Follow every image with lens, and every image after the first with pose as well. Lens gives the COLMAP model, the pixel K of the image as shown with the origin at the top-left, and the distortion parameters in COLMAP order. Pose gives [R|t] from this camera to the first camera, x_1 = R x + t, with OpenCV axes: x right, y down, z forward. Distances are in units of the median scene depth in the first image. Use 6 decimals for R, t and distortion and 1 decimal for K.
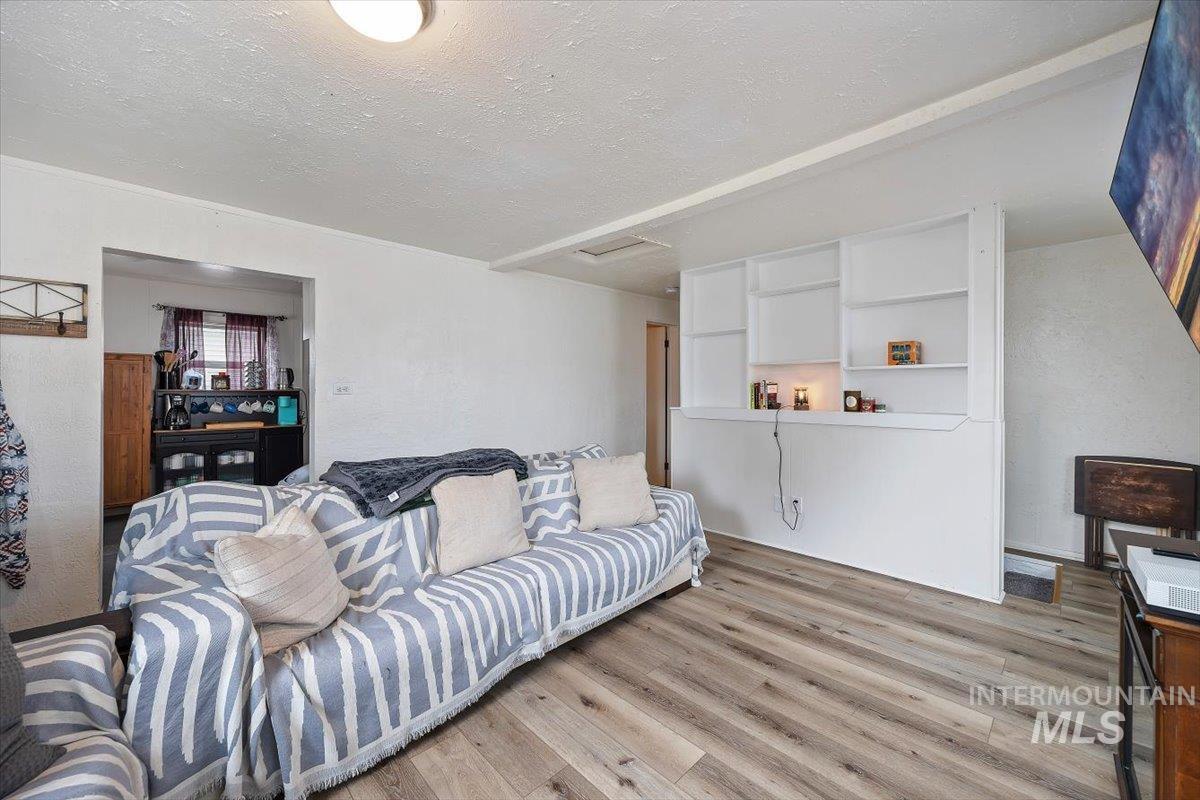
lens RADIAL K [[473.6, 0, 581.3], [0, 473.6, 396.2], [0, 0, 1]] dist [-0.000734, -0.000060]
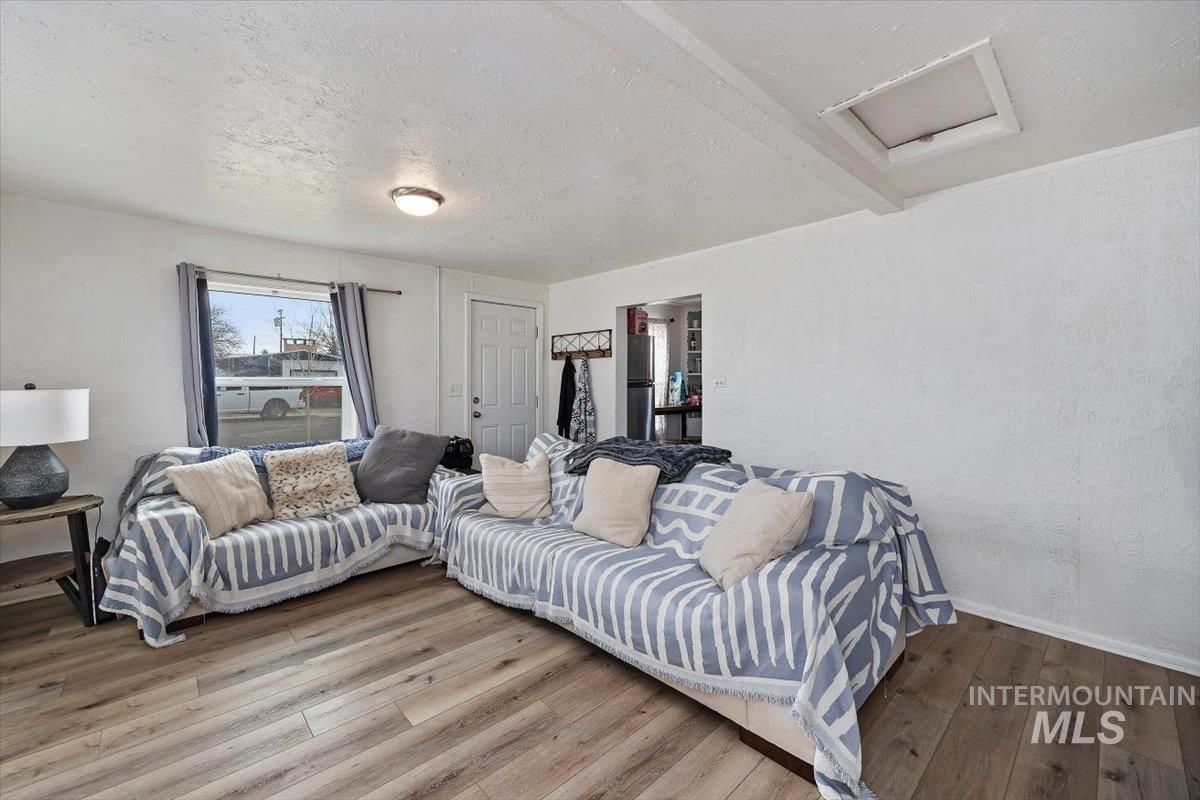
lens RADIAL K [[492.1, 0, 600.0], [0, 492.1, 381.2], [0, 0, 1]] dist [0.000445, 0.000035]
pose [[-0.016503, -0.003772, -0.999857, 1.049550], [-0.007230, 0.999967, -0.003653, -0.018147], [0.999838, 0.007169, -0.016529, 1.097136]]
